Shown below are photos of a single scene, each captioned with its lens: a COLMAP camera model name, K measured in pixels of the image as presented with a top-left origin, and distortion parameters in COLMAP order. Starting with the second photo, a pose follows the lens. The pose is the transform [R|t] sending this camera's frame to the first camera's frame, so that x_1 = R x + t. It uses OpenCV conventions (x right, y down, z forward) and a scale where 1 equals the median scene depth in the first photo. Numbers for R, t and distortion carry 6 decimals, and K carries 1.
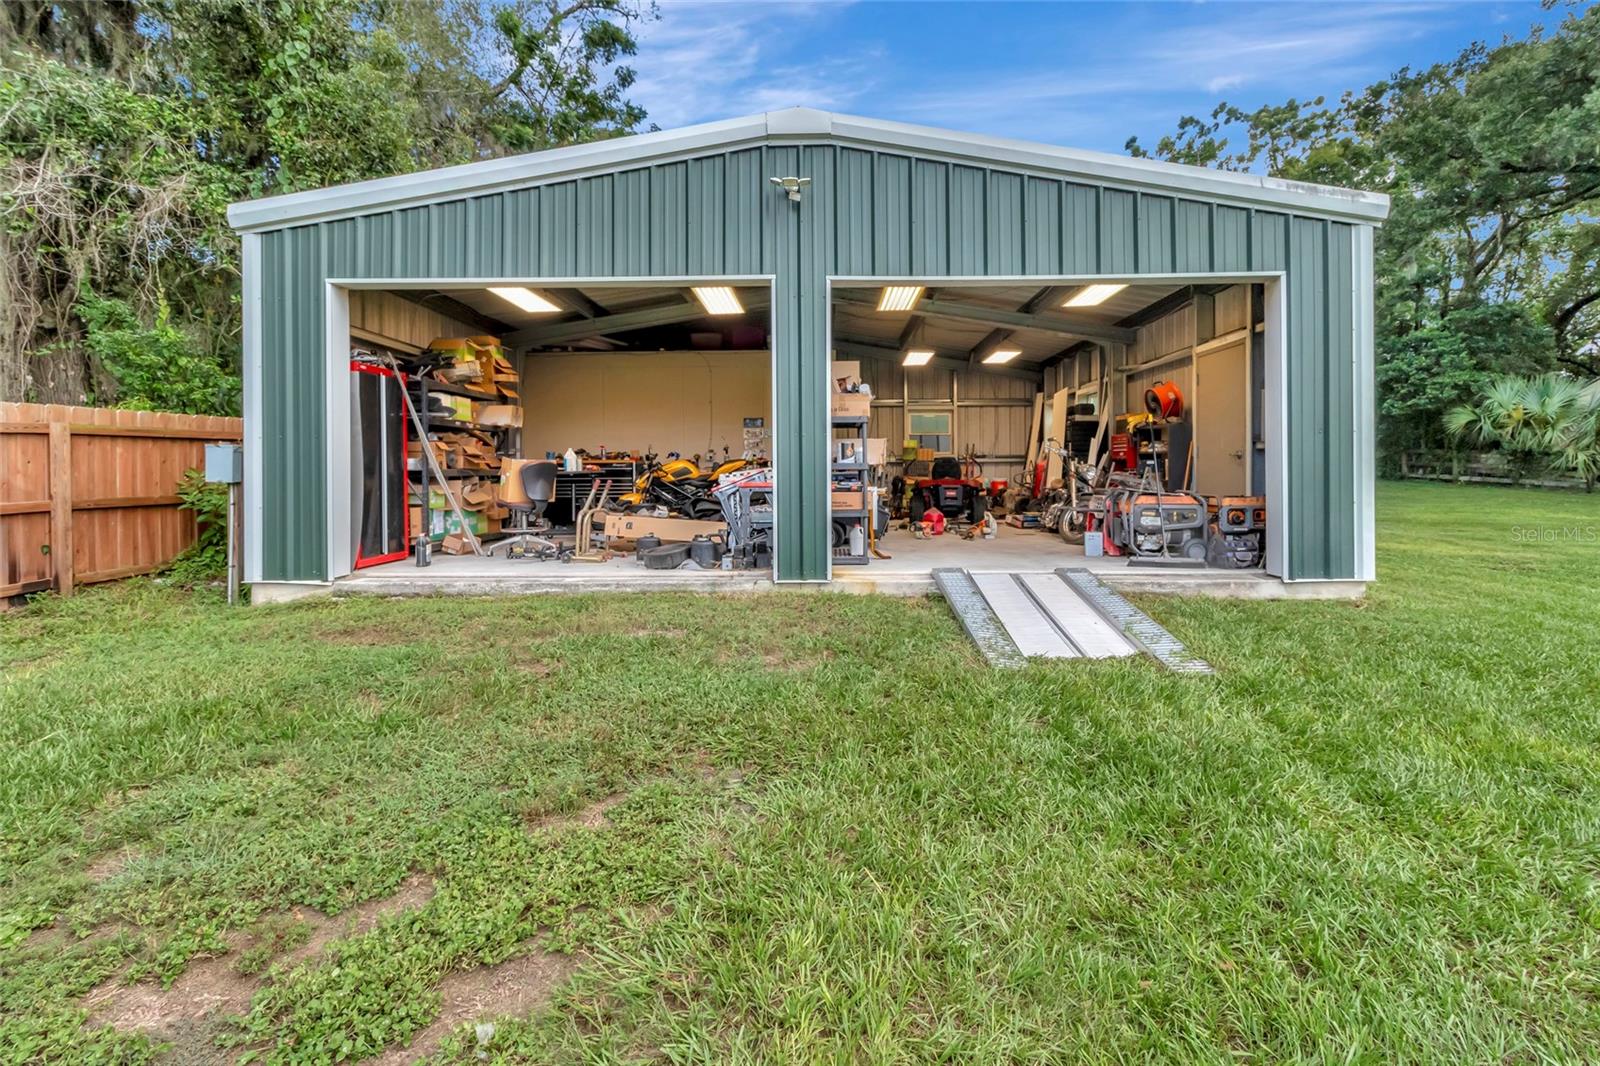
lens RADIAL K [[766.4, 0, 800.4], [0, 766.4, 471.2], [0, 0, 1]] dist [-0.002234, -0.000283]
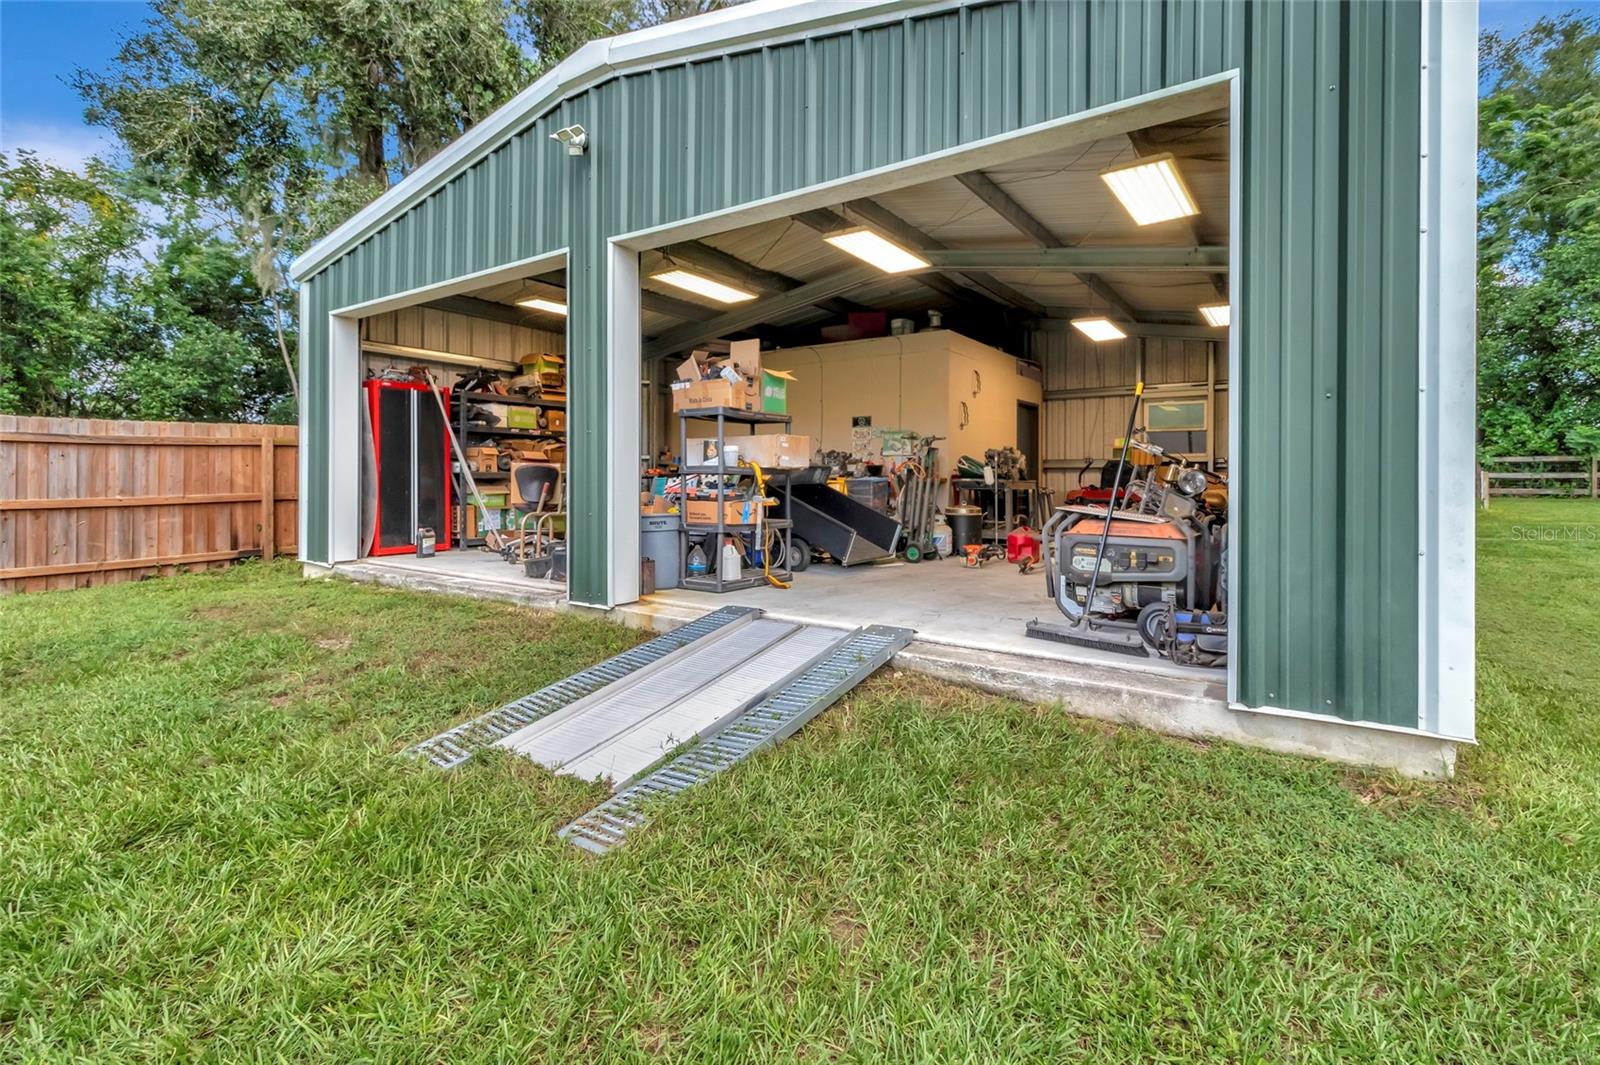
lens RADIAL K [[747.1, 0, 800.1], [0, 747.1, 479.6], [0, 0, 1]] dist [0.000103, 0.000039]
pose [[0.832401, 0.009355, -0.554094, 0.624045], [-0.007618, 0.999956, 0.005438, -0.000847], [0.554121, -0.000306, 0.832436, 0.424448]]
